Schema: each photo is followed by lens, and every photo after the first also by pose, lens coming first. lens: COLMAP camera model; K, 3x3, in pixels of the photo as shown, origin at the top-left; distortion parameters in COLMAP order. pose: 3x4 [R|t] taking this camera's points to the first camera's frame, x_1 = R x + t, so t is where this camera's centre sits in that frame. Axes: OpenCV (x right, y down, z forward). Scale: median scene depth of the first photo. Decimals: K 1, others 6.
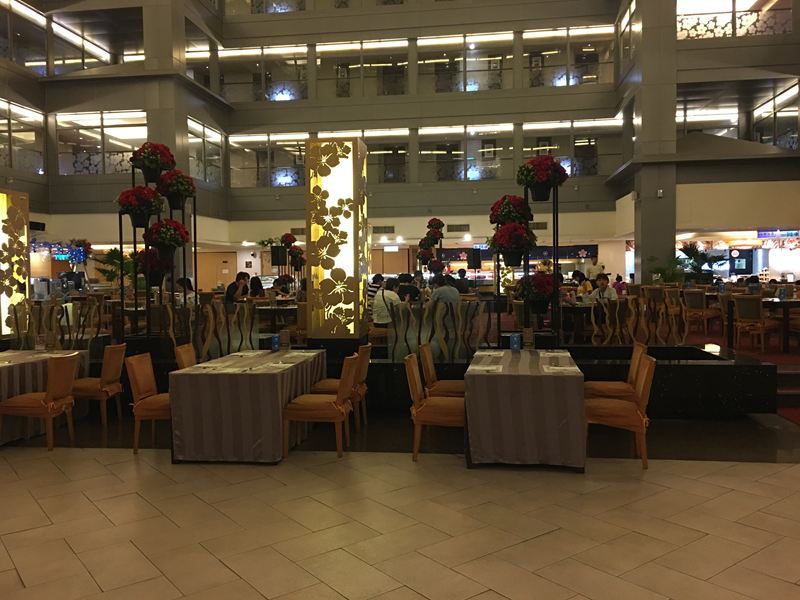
lens RADIAL K [[684.8, 0, 396.9], [0, 684.8, 301.1], [0, 0, 1]] dist [0.113809, -0.160118]
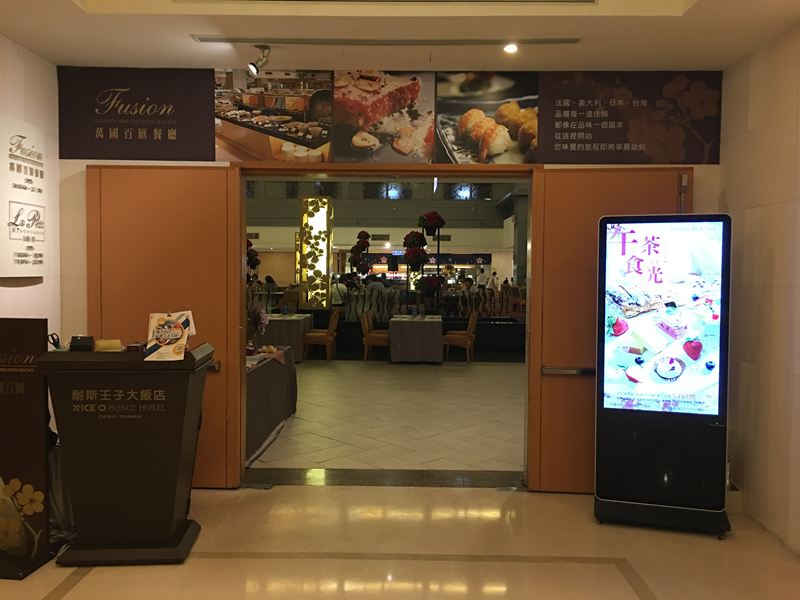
lens RADIAL K [[684.8, 0, 396.9], [0, 684.8, 301.1], [0, 0, 1]] dist [0.113809, -0.160118]
pose [[0.992536, 0.019238, 0.120429, -0.070718], [-0.019225, 0.999814, -0.001263, 0.023434], [-0.120431, -0.001062, 0.992721, -0.584755]]
